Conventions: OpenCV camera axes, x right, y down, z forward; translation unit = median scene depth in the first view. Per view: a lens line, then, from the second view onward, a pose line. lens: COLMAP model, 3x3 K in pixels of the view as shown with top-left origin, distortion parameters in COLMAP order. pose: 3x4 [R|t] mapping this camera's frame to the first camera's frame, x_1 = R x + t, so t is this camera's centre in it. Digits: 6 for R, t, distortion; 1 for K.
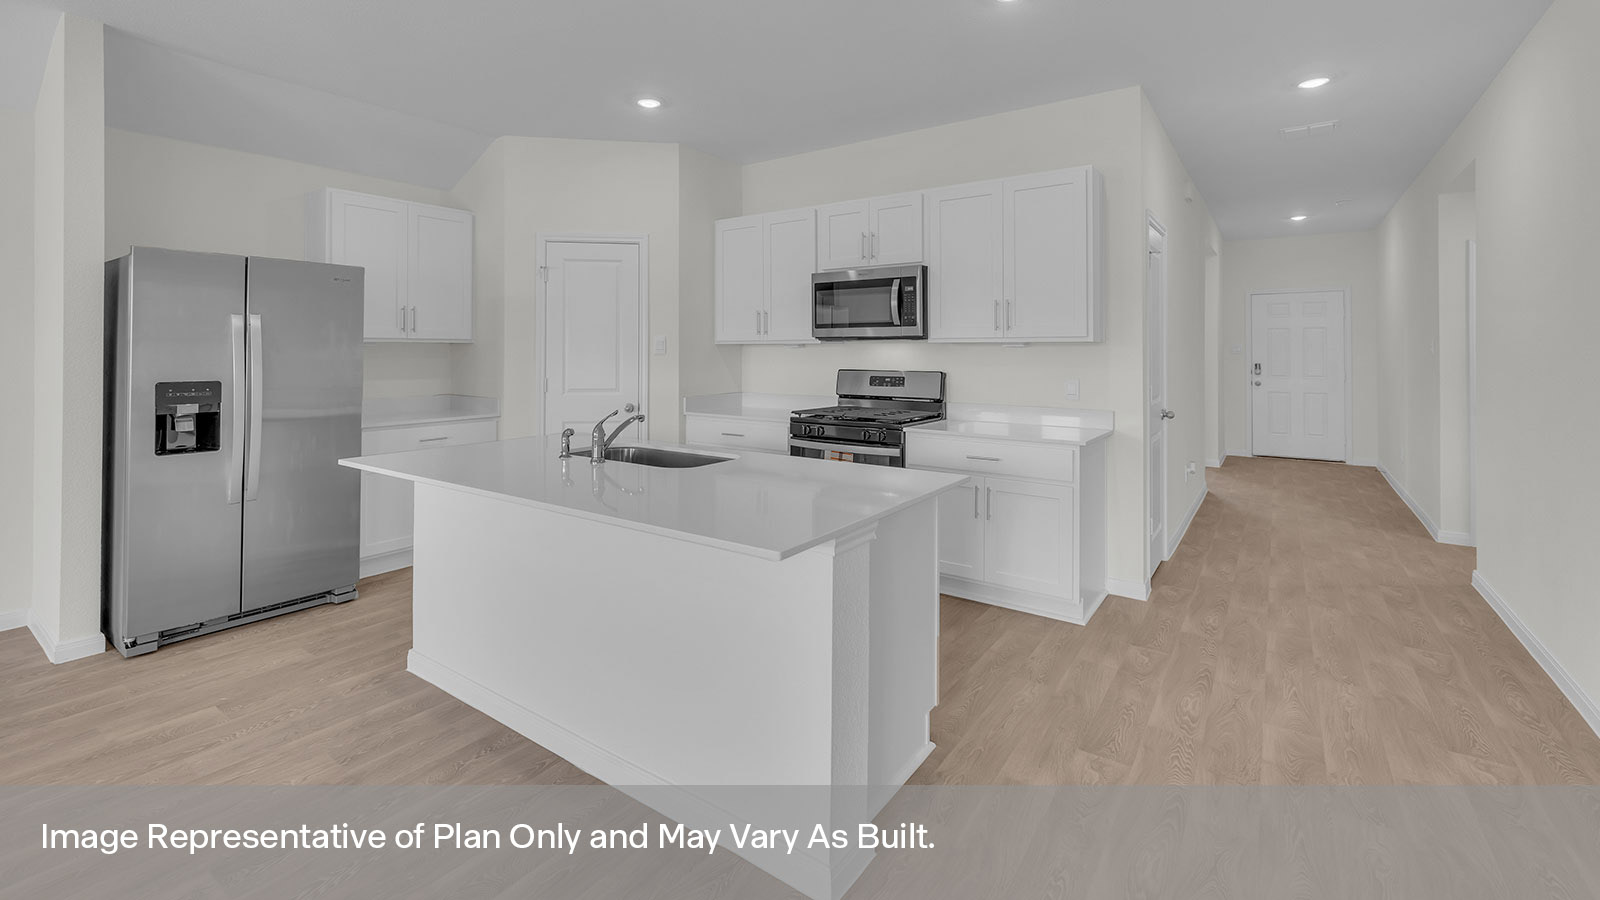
lens RADIAL K [[671.6, 0, 785.6], [0, 671.6, 352.7], [0, 0, 1]] dist [0.000851, -0.000121]
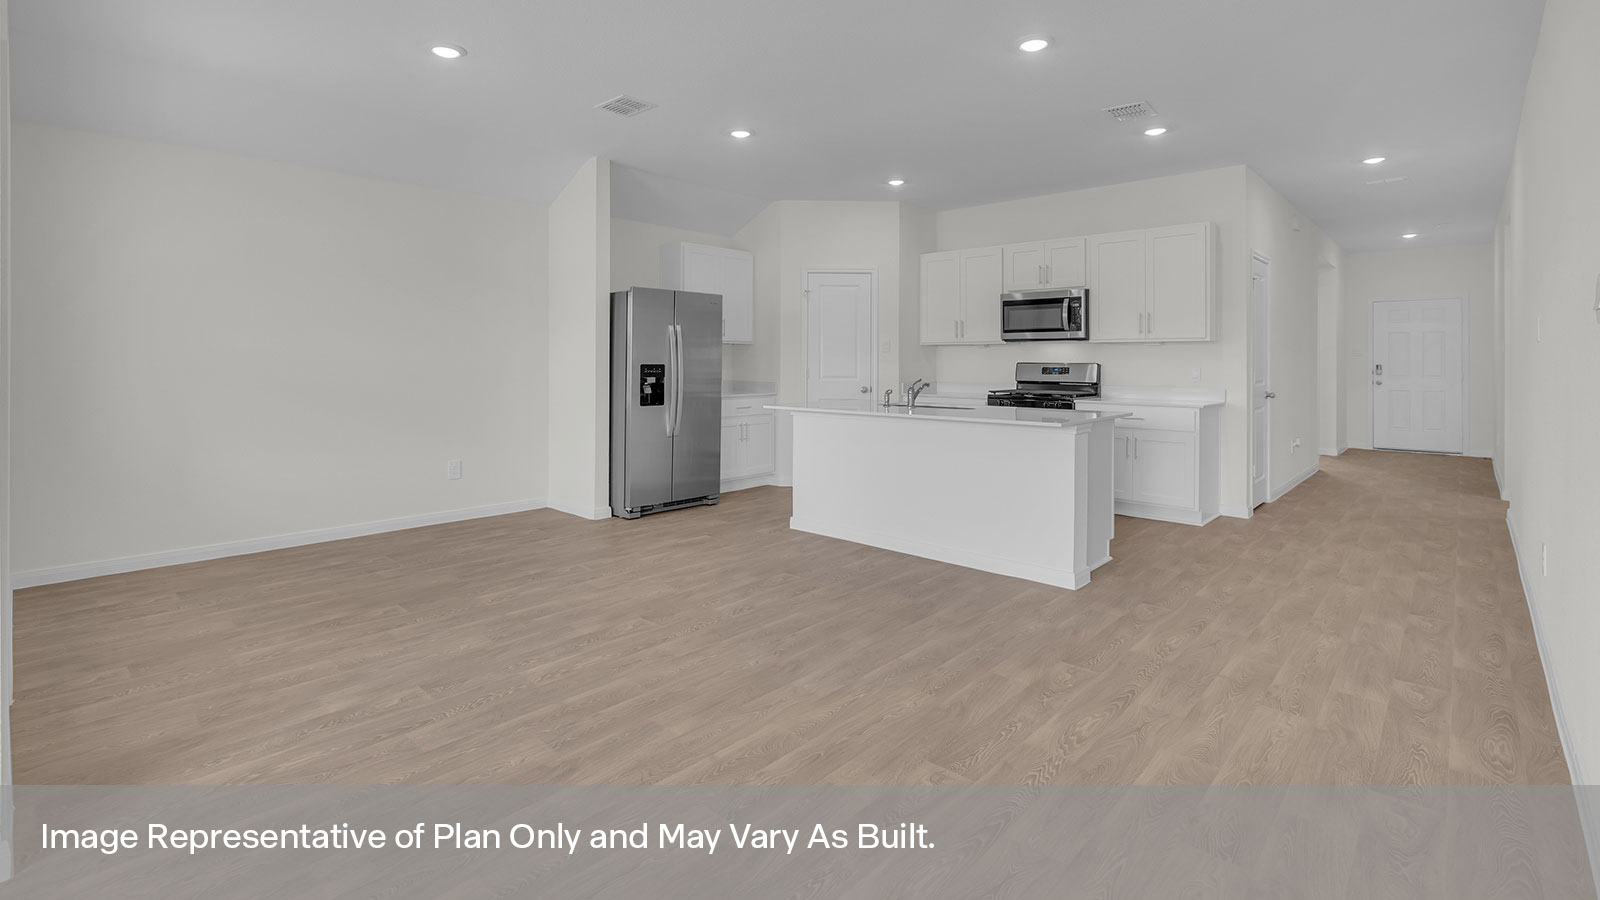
lens RADIAL K [[709.1, 0, 794.6], [0, 709.1, 363.9], [0, 0, 1]] dist [-0.000722, 0.000022]
pose [[0.992705, 0.002007, -0.120552, -0.221865], [-0.001530, 0.999991, 0.004047, 0.024599], [0.120559, -0.003833, 0.992699, -0.559425]]
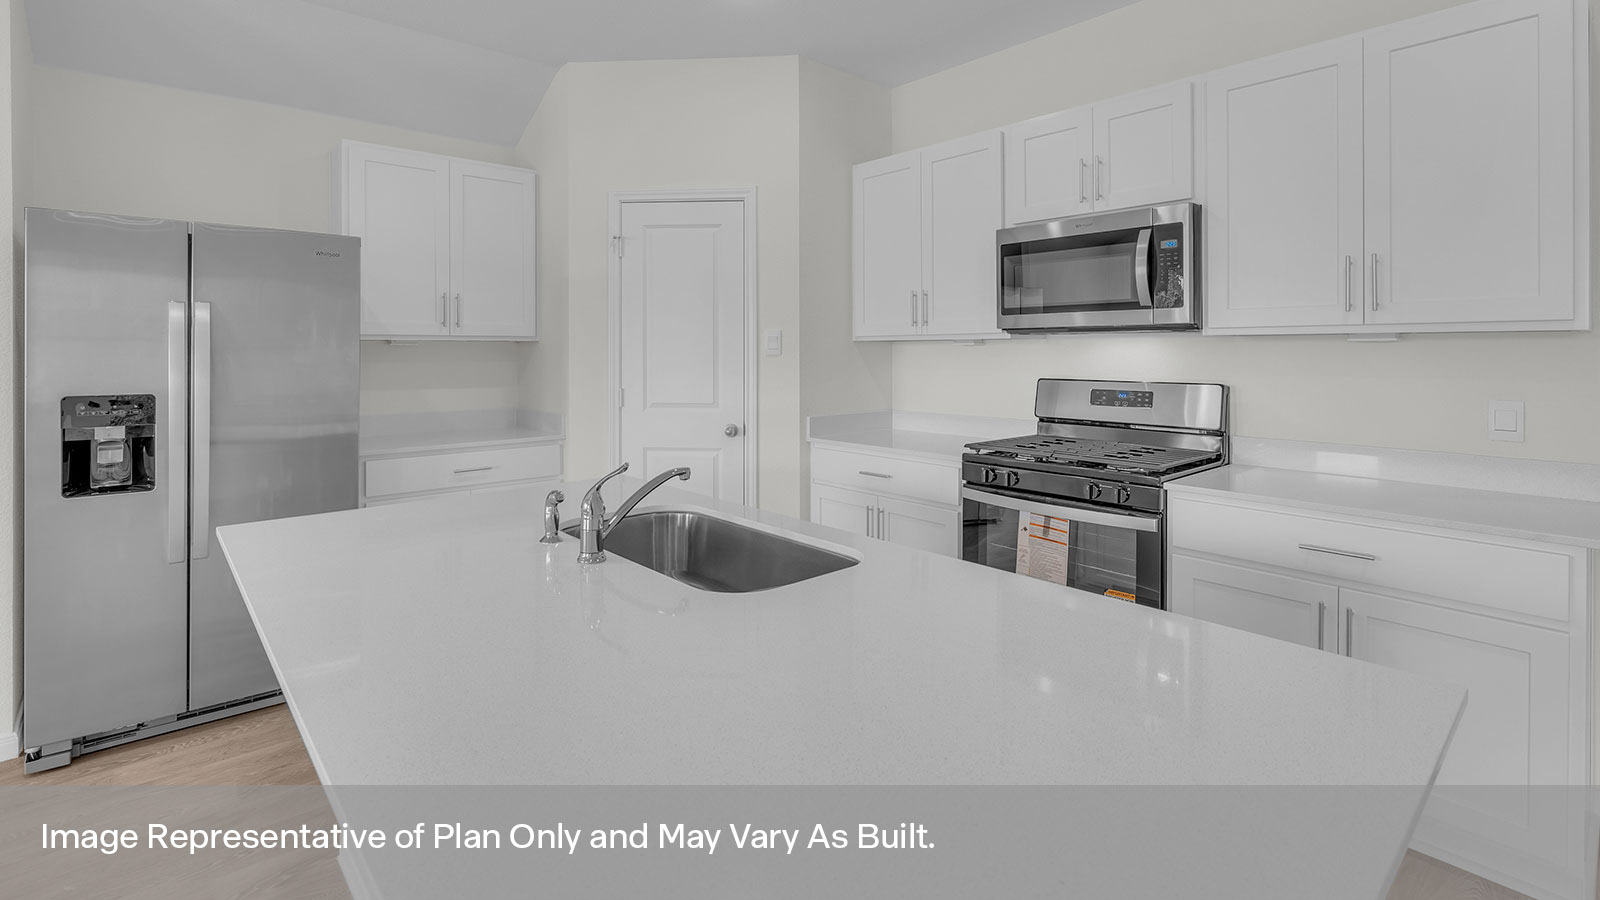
lens RADIAL K [[730.0, 0, 794.4], [0, 730.0, 356.7], [0, 0, 1]] dist [-0.001229, -0.000110]
pose [[0.975882, -0.001183, -0.218297, 0.002739], [0.002519, 0.999980, 0.005842, -0.000939], [0.218286, -0.006250, 0.975865, 0.287254]]
